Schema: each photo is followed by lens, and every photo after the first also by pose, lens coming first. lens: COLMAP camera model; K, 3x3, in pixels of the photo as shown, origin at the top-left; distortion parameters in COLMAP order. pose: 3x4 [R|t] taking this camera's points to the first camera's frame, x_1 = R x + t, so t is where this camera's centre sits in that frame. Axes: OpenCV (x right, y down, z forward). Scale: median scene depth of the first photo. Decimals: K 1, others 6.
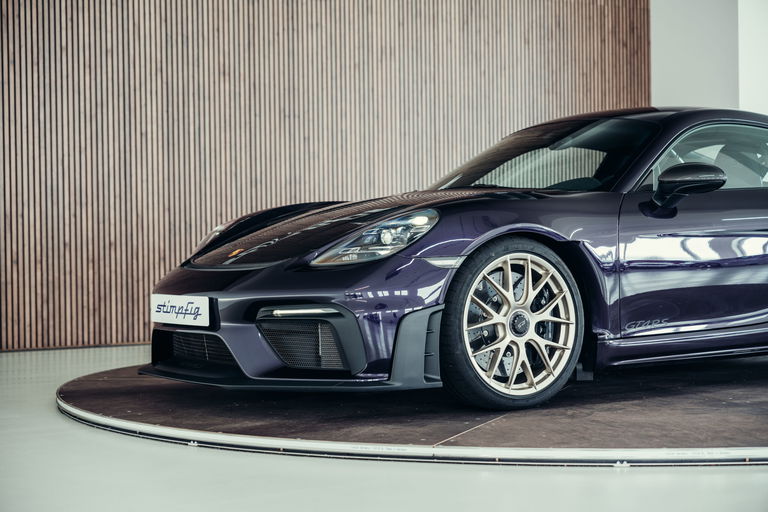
lens RADIAL K [[1488.9, 0, 384.0], [0, 1488.9, 256.0], [0, 0, 1]] dist [0.042222, 0.041642]
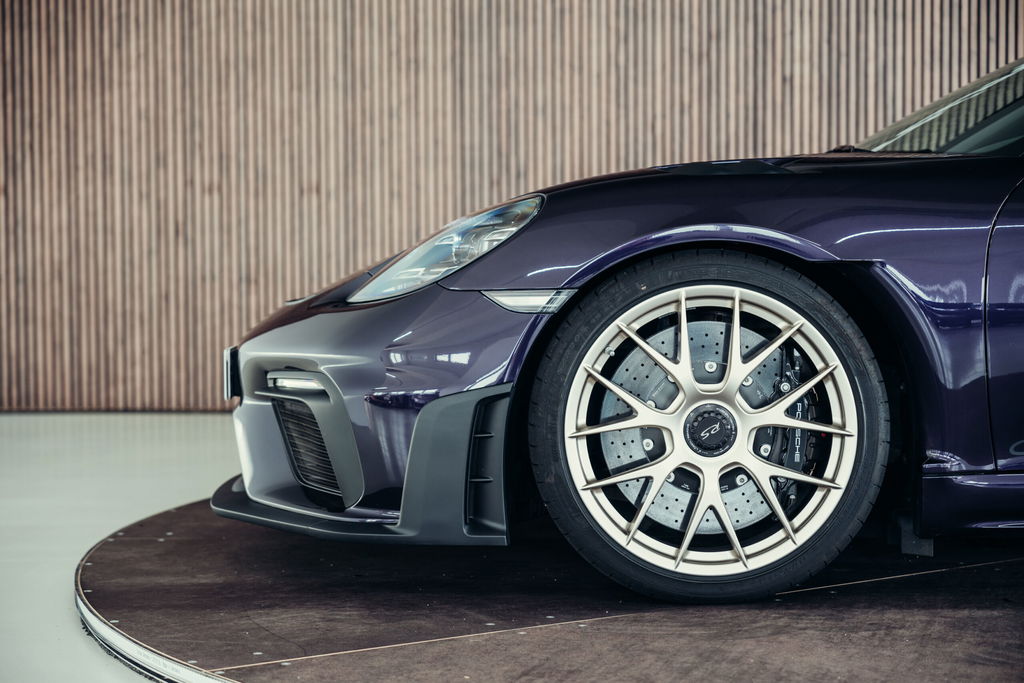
lens RADIAL K [[1985.2, 0, 512.0], [0, 1985.2, 341.5], [0, 0, 1]] dist [0.042222, 0.041642]
pose [[0.811697, 0.035811, -0.582979, 0.413129], [-0.012850, 0.998972, 0.043473, -0.010729], [0.583937, -0.027795, 0.811323, 0.430721]]
